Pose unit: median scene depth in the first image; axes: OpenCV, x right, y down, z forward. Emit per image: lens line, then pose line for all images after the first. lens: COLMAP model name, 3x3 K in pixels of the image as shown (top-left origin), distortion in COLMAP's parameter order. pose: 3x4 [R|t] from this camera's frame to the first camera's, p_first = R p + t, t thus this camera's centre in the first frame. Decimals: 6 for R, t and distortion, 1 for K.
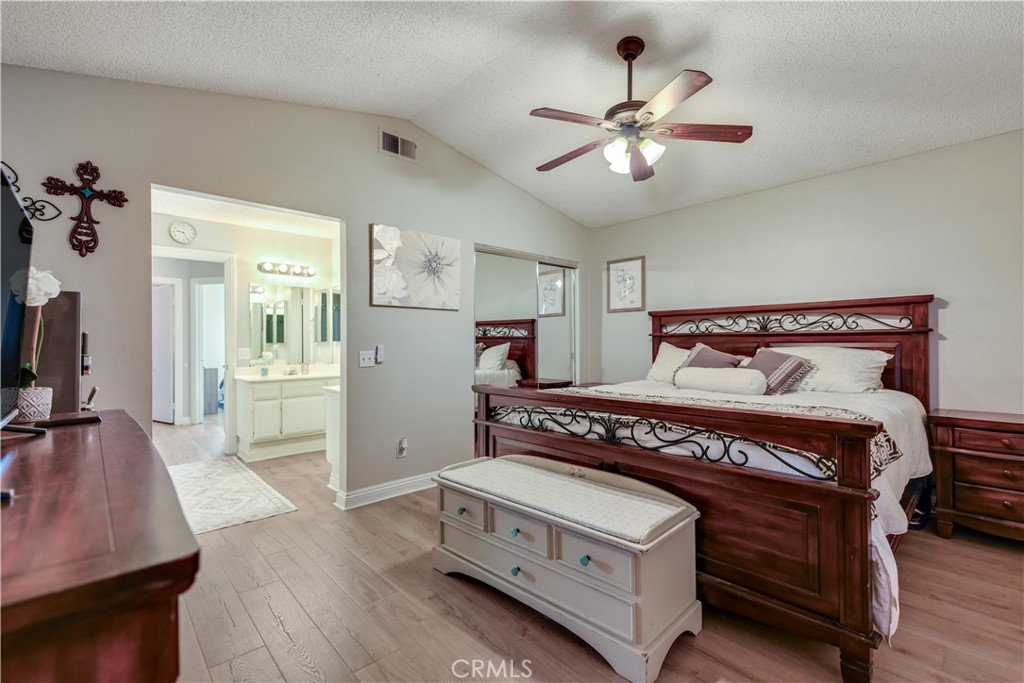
lens RADIAL K [[445.1, 0, 509.0], [0, 445.1, 342.6], [0, 0, 1]] dist [-0.003240, -0.000427]
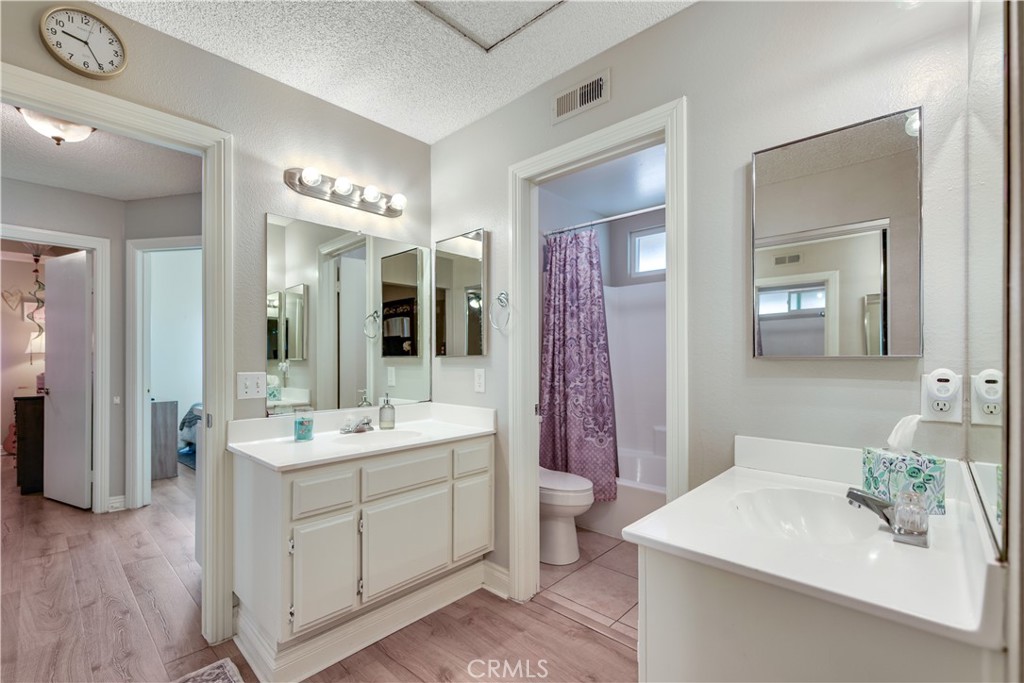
lens RADIAL K [[445.1, 0, 517.5], [0, 445.1, 359.7], [0, 0, 1]] dist [-0.003240, -0.000427]
pose [[0.996839, 0.003440, 0.079378, -0.286305], [-0.003263, 0.999992, -0.002368, 0.001638], [-0.079385, 0.002102, 0.996842, 0.426563]]
